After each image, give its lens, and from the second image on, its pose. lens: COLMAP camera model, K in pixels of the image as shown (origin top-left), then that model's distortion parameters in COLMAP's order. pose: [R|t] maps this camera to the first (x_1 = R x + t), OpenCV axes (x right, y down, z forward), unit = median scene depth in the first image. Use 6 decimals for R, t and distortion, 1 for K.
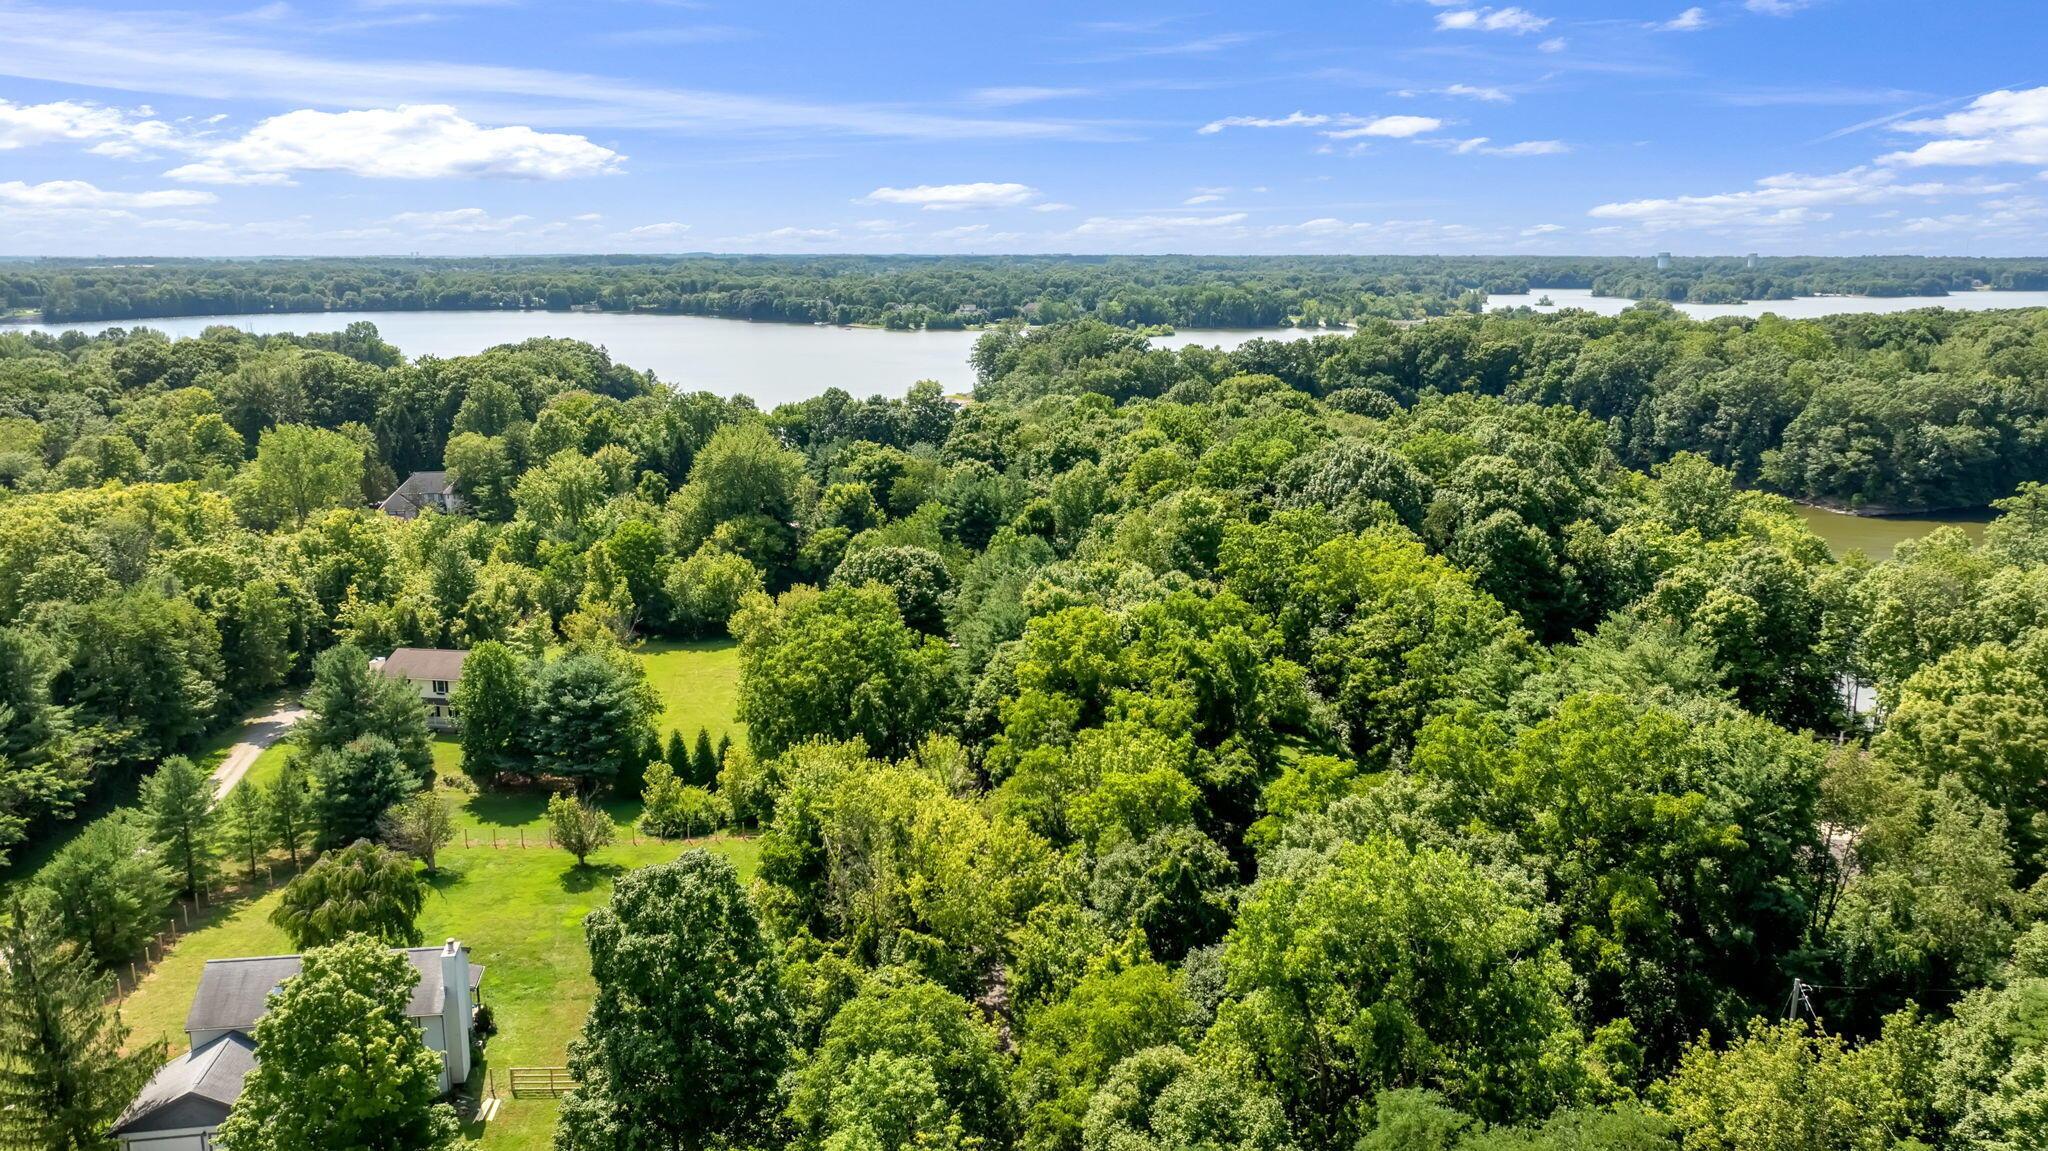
lens RADIAL K [[1492.4, 0, 1024.0], [0, 1492.4, 575.5], [0, 0, 1]] dist [-0.009985, -0.006433]
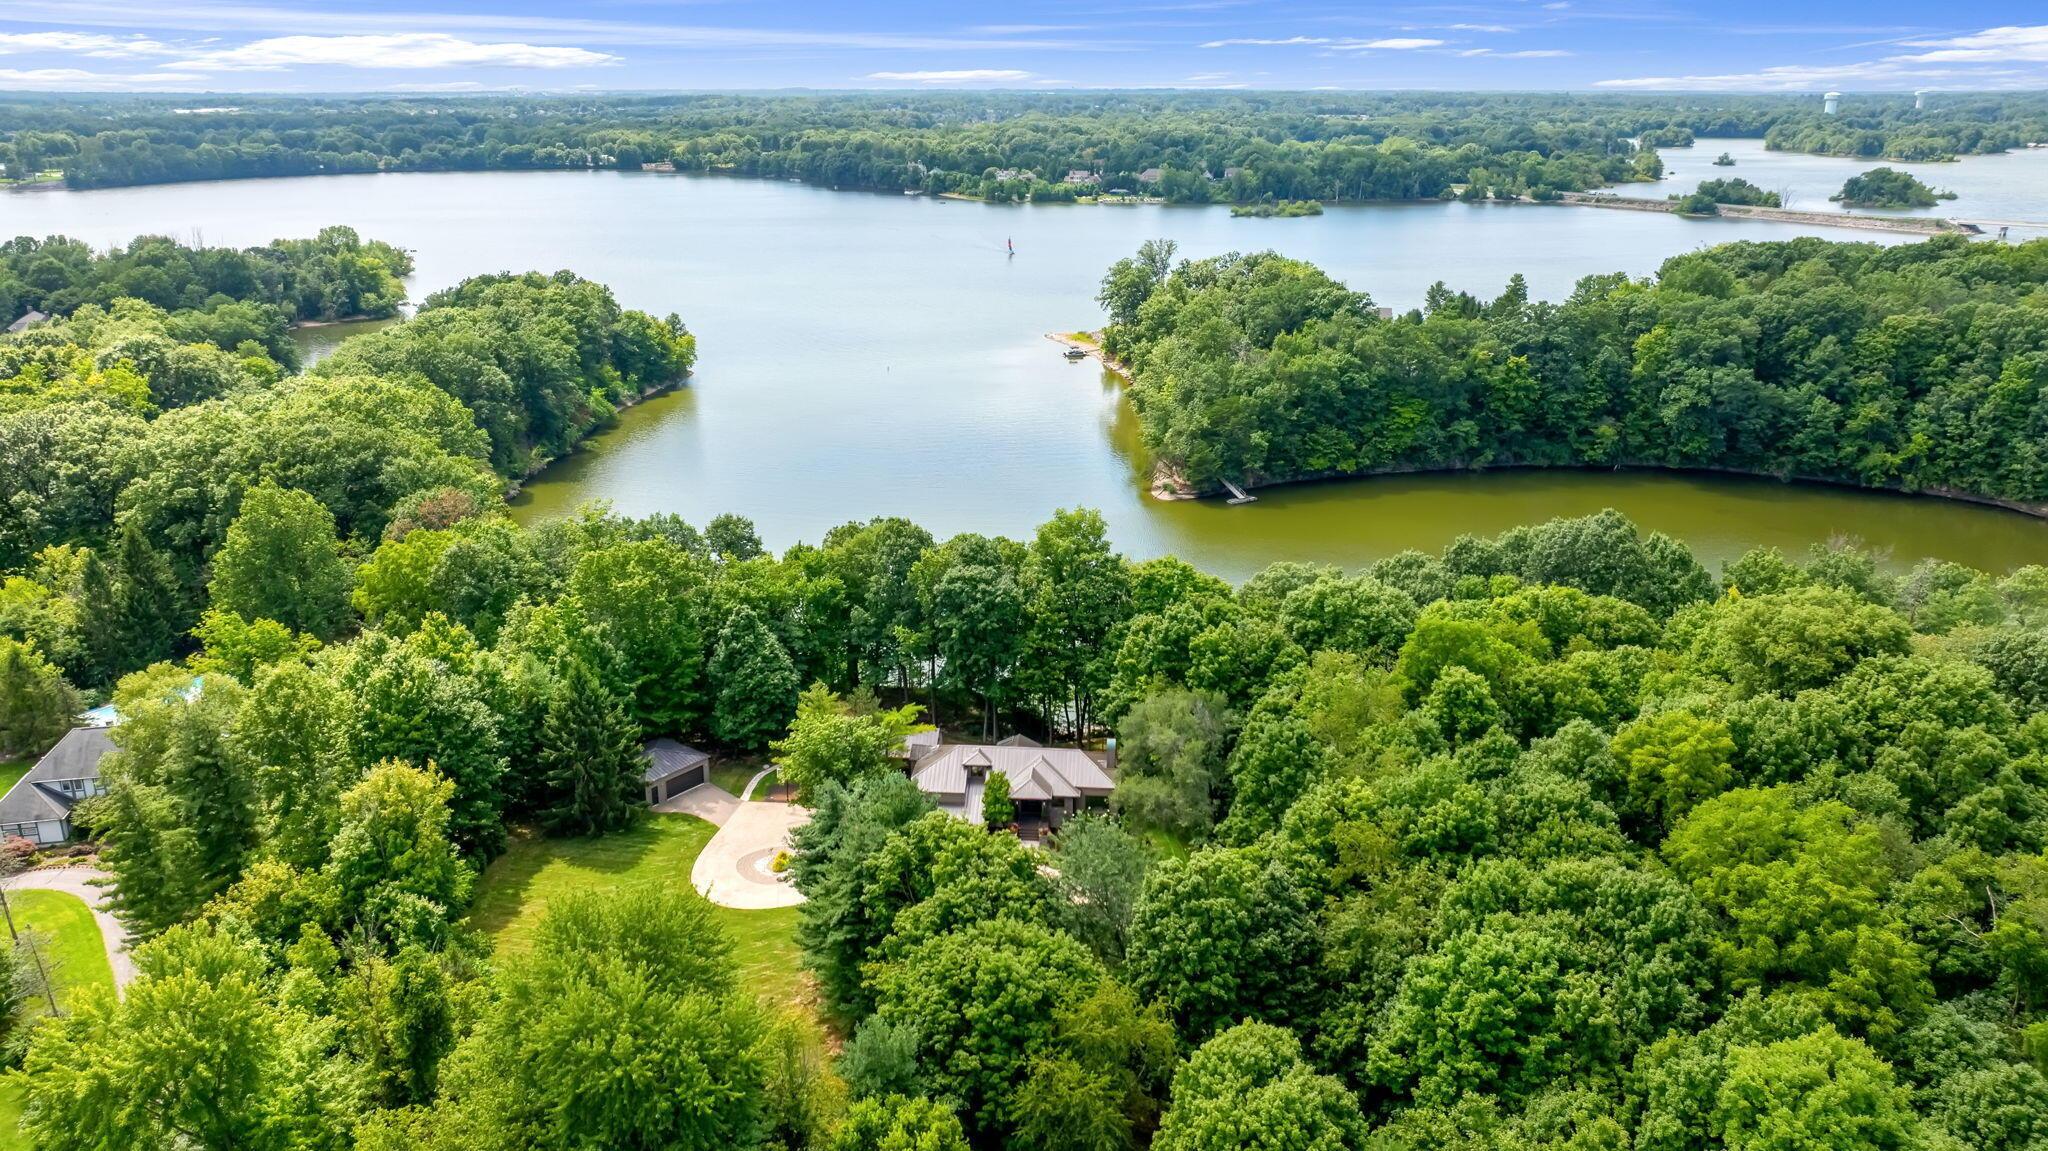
lens RADIAL K [[1492.4, 0, 1024.0], [0, 1492.4, 575.5], [0, 0, 1]] dist [-0.009985, -0.006433]
pose [[0.997897, 0.019348, -0.061862, -0.010231], [-0.012916, 0.994624, 0.102740, -0.033059], [0.063517, -0.101725, 0.992783, 0.097791]]
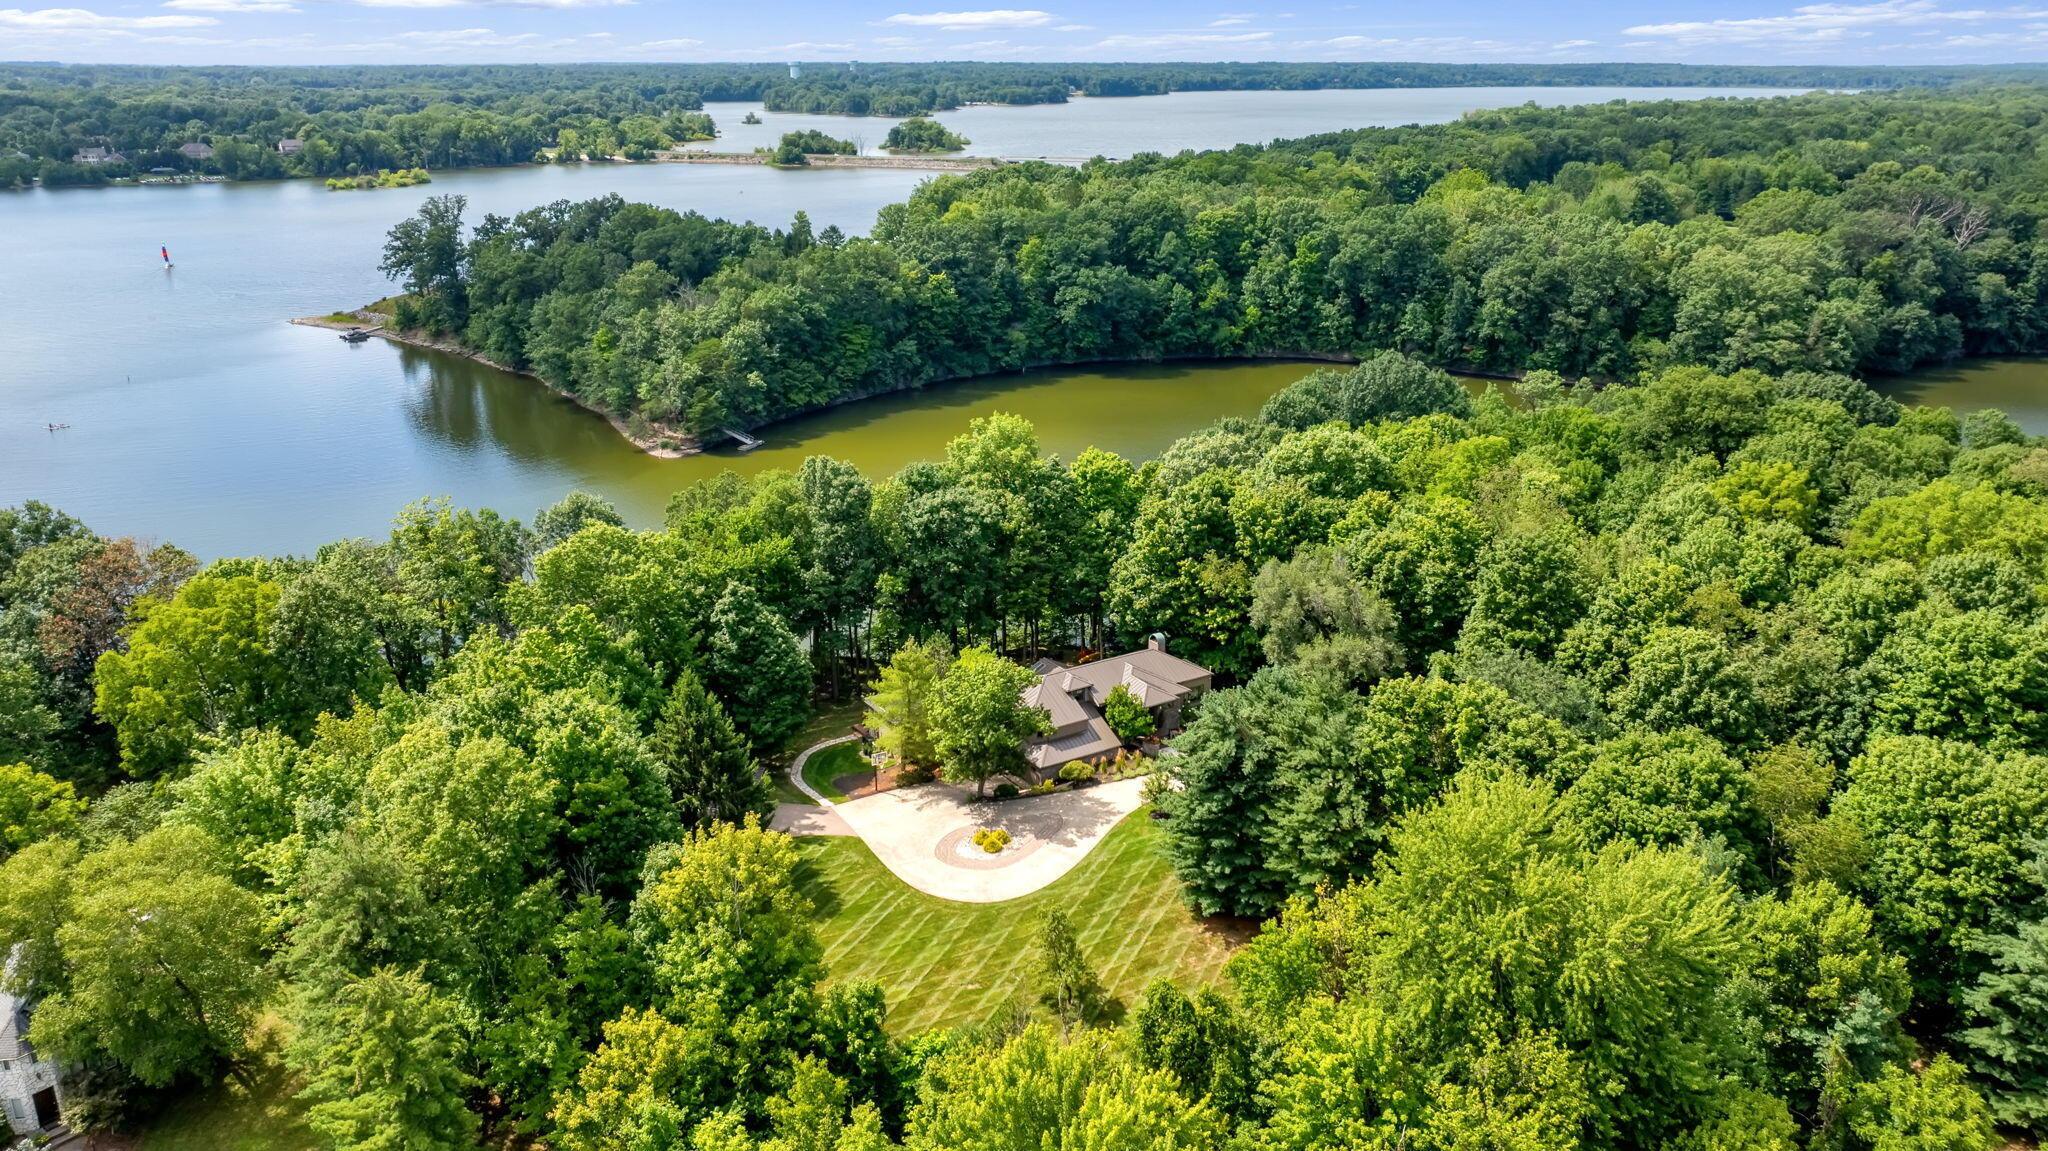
lens RADIAL K [[1492.4, 0, 1024.0], [0, 1492.4, 575.5], [0, 0, 1]] dist [-0.009985, -0.006433]
pose [[0.838646, -0.180464, 0.513913, -0.064645], [0.118018, 0.981309, 0.152001, -0.031438], [-0.531738, -0.066824, 0.844268, 0.119616]]
